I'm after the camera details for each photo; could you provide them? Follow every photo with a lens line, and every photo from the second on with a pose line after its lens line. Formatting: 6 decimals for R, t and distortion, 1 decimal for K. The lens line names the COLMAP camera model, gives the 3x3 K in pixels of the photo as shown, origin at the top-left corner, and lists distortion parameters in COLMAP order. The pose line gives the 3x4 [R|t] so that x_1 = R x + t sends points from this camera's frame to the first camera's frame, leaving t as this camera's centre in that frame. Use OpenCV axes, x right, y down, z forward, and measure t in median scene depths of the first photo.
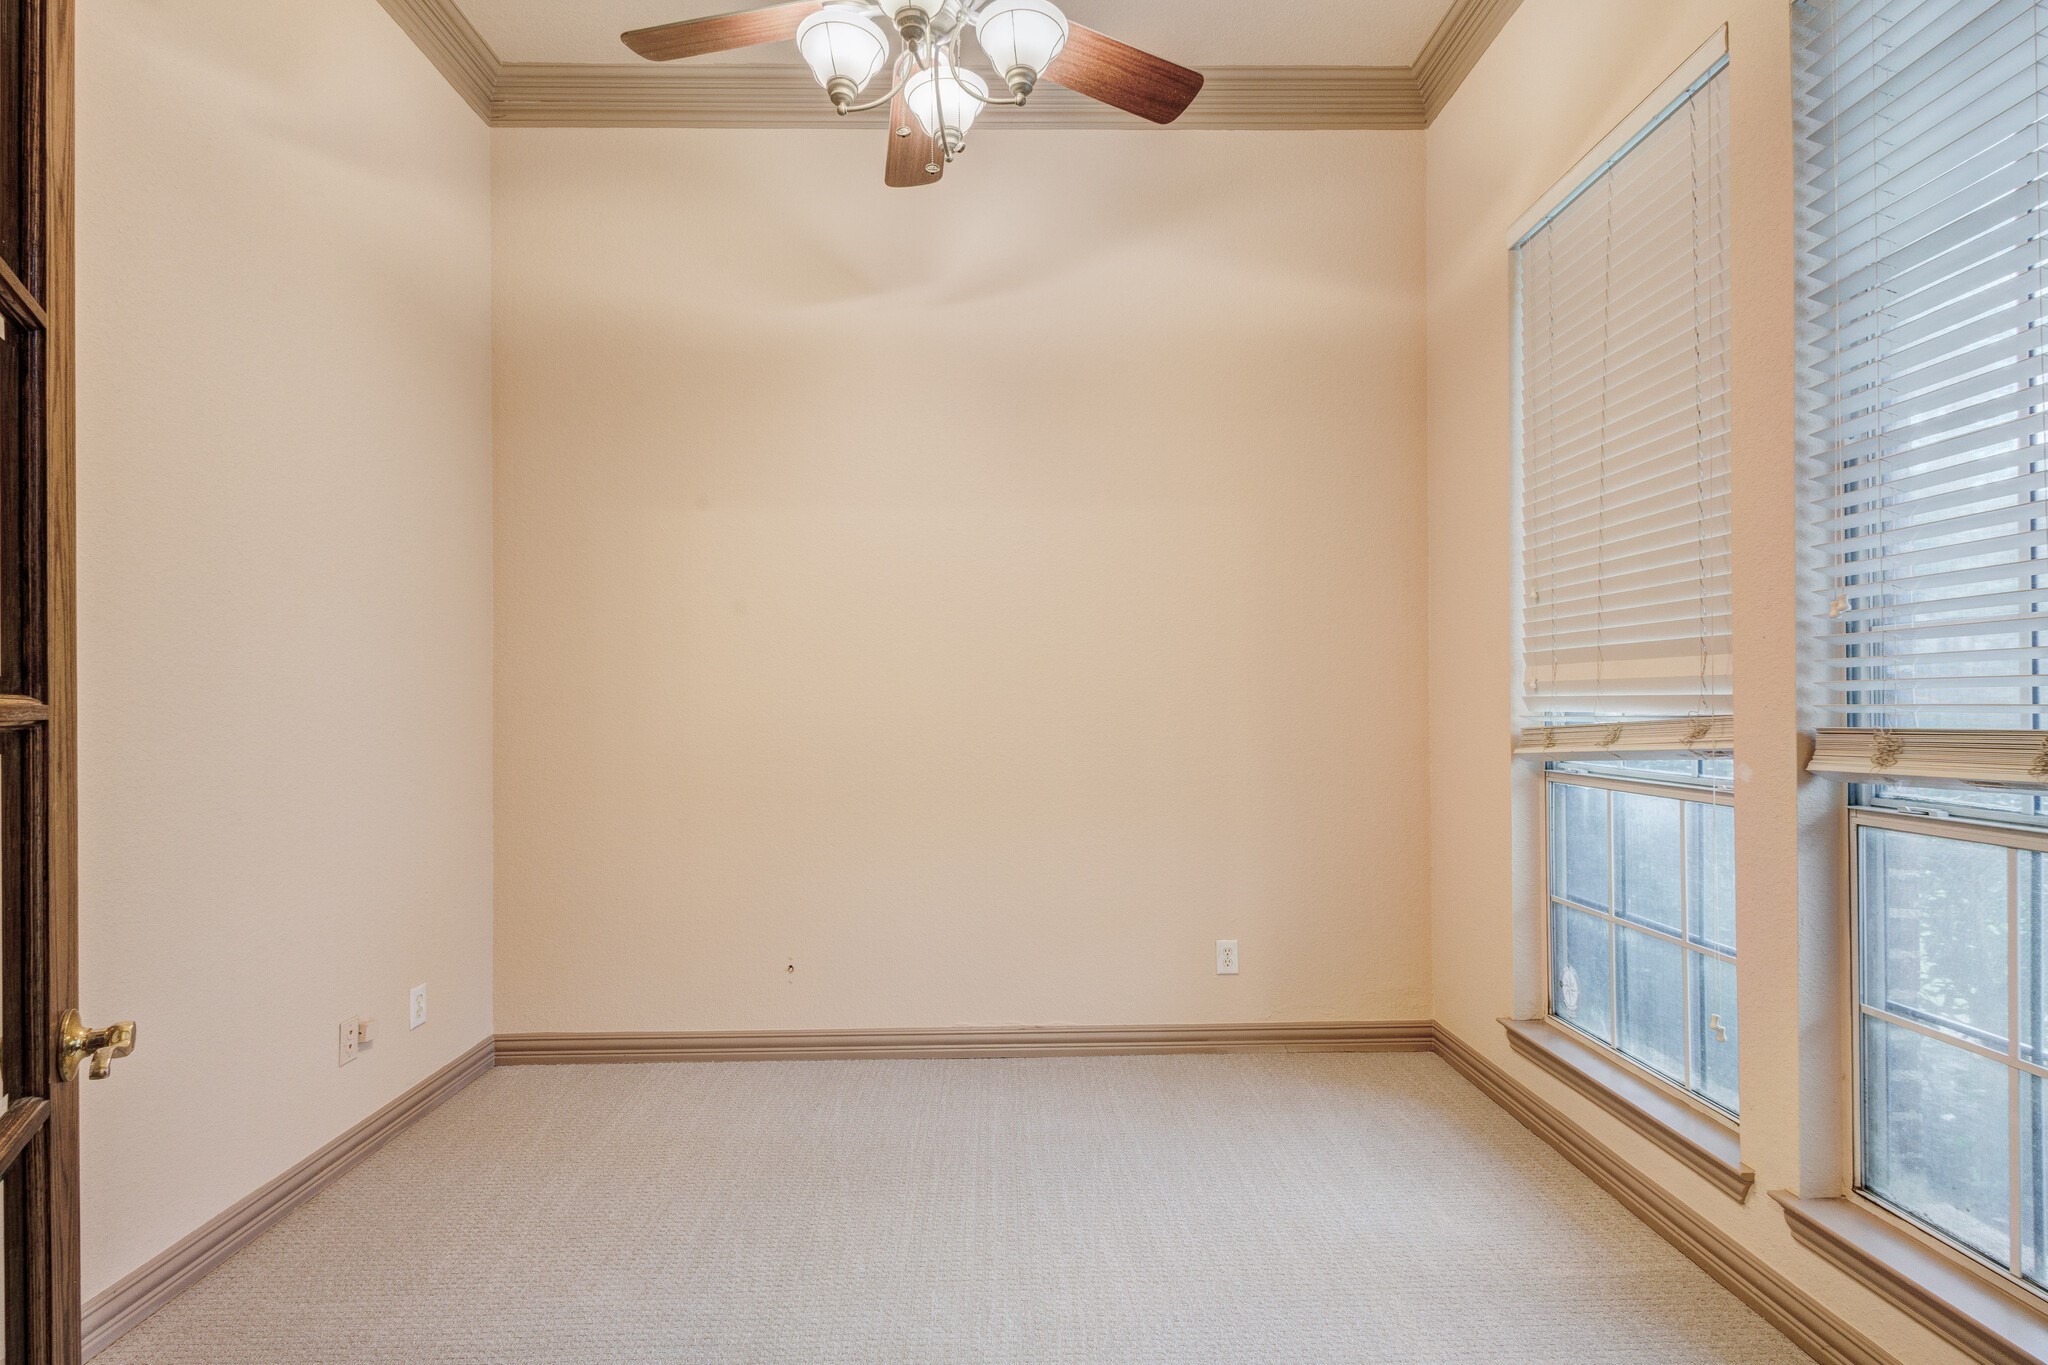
lens RADIAL K [[950.7, 0, 1024.0], [0, 950.7, 682.5], [0, 0, 1]] dist [0.011482, -0.004060]
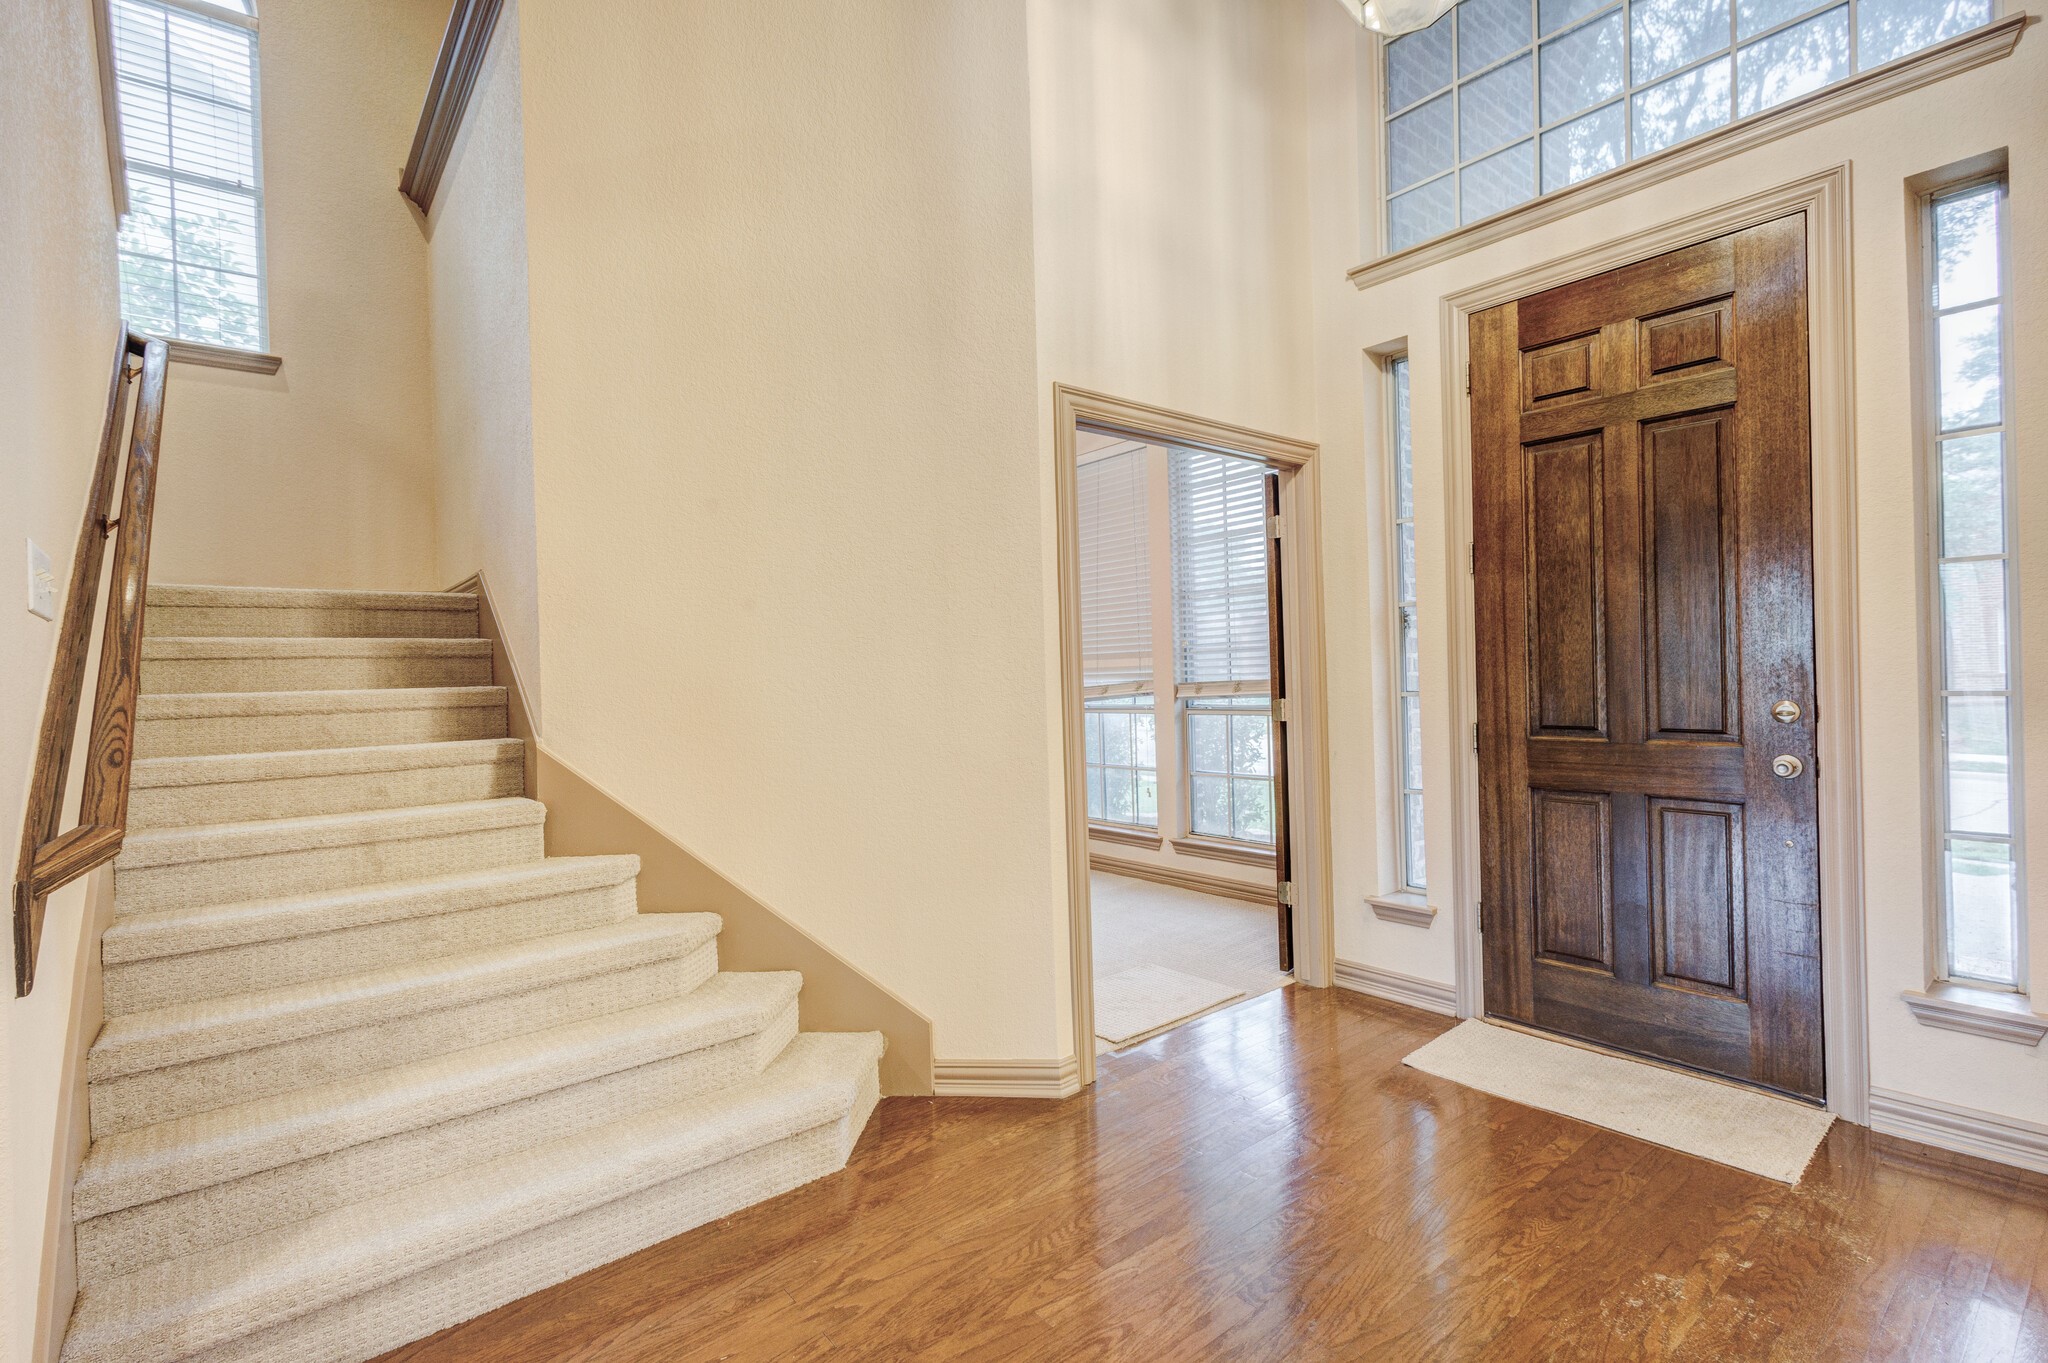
lens RADIAL K [[945.7, 0, 1024.0], [0, 945.7, 681.5], [0, 0, 1]] dist [0.007263, -0.001019]
pose [[0.777987, -0.023085, 0.627856, -1.429309], [0.014564, 0.999719, 0.018711, -0.020627], [-0.628111, -0.005413, 0.778105, -1.023407]]
